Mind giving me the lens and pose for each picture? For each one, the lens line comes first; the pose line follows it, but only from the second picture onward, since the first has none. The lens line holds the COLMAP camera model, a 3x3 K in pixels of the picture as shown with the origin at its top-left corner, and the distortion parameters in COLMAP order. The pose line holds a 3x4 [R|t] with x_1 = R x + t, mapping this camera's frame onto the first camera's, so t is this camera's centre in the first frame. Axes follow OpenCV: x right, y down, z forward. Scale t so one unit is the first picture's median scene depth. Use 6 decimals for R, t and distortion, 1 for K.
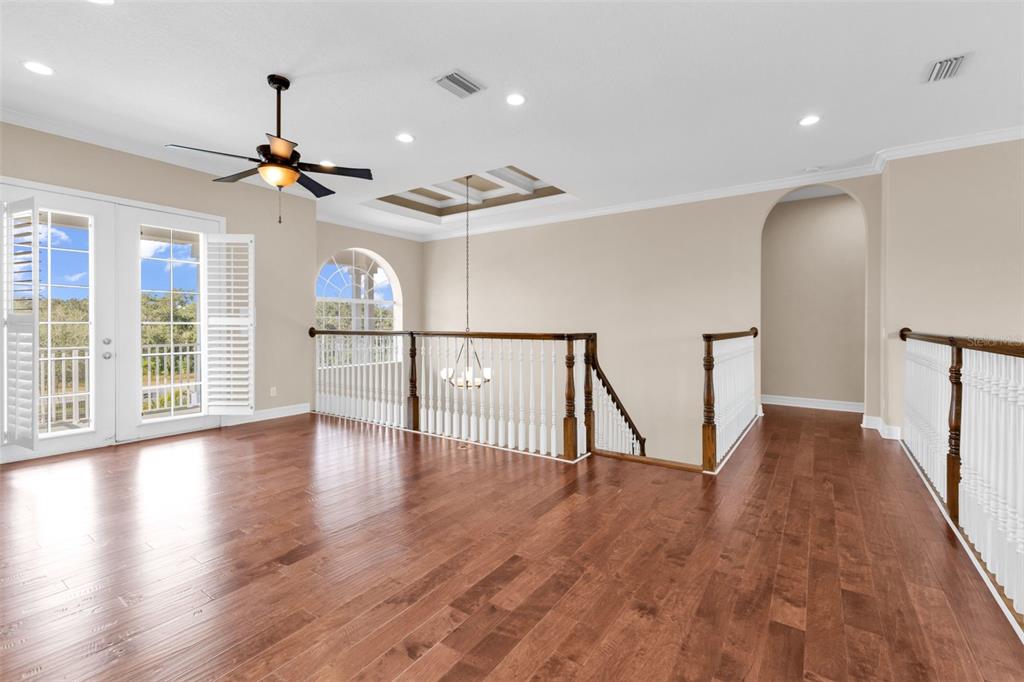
lens RADIAL K [[450.2, 0, 523.9], [0, 450.2, 337.9], [0, 0, 1]] dist [0.000567, -0.000002]
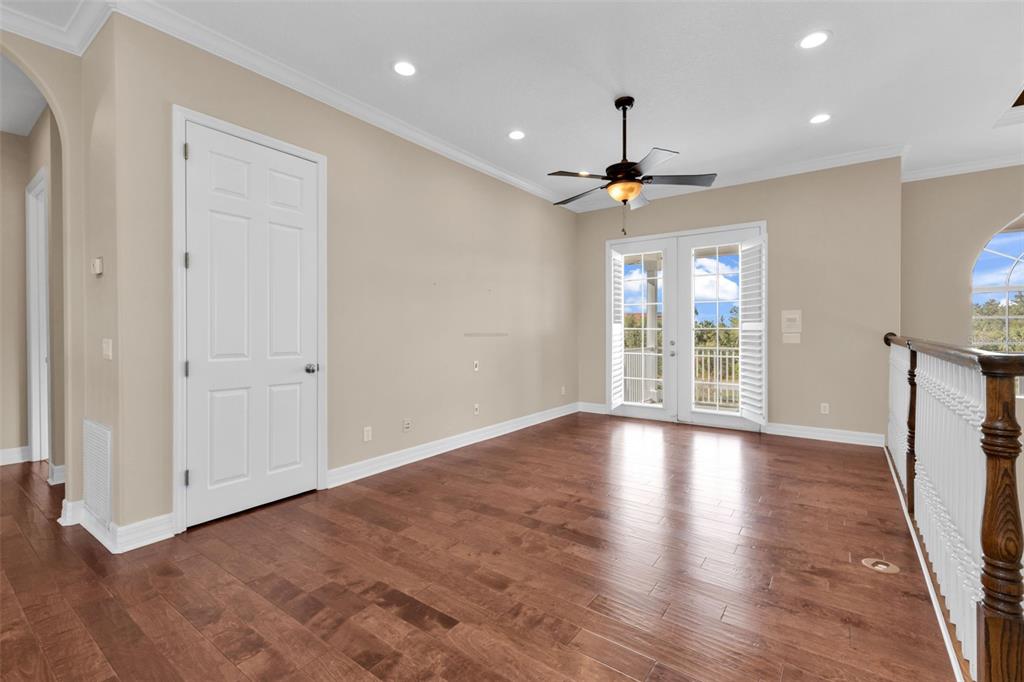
lens RADIAL K [[450.2, 0, 523.9], [0, 450.2, 337.9], [0, 0, 1]] dist [0.000567, -0.000002]
pose [[-0.042382, 0.011472, -0.999036, 0.388066], [-0.025932, 0.999585, 0.012579, -0.011207], [0.998765, 0.026440, -0.042067, 0.587490]]
